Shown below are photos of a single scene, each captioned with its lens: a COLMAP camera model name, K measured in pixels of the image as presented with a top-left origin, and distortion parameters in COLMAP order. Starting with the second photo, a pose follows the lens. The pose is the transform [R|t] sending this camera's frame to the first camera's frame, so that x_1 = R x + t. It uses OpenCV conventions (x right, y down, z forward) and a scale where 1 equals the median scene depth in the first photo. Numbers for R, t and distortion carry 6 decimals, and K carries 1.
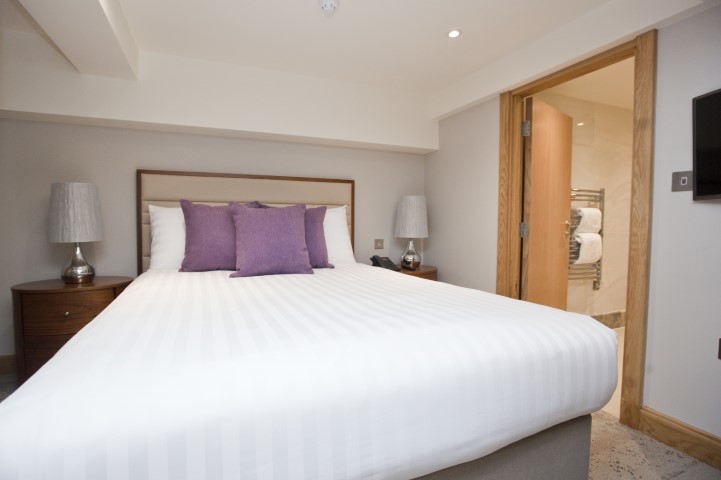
lens RADIAL K [[348.8, 0, 325.6], [0, 348.8, 238.4], [0, 0, 1]] dist [-0.000601, -0.000119]
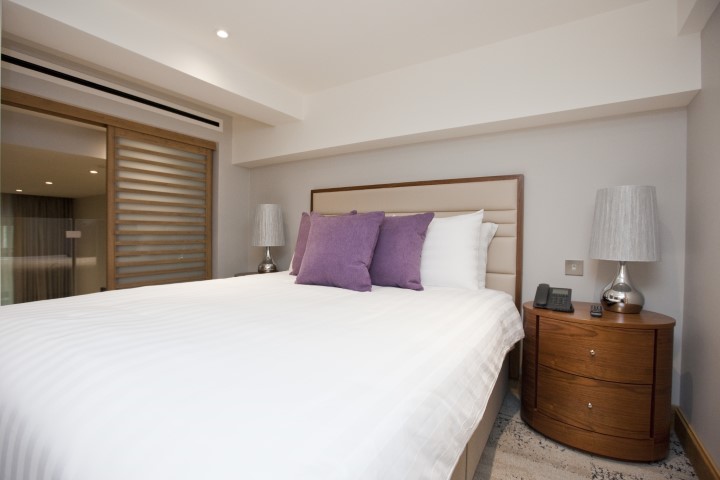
lens RADIAL K [[348.3, 0, 325.2], [0, 348.3, 238.4], [0, 0, 1]] dist [-0.000601, -0.000119]
pose [[0.590061, 0.016319, -0.807194, 0.494362], [-0.044121, 0.998953, -0.012057, -0.012690], [0.806152, 0.042728, 0.590163, 0.313681]]
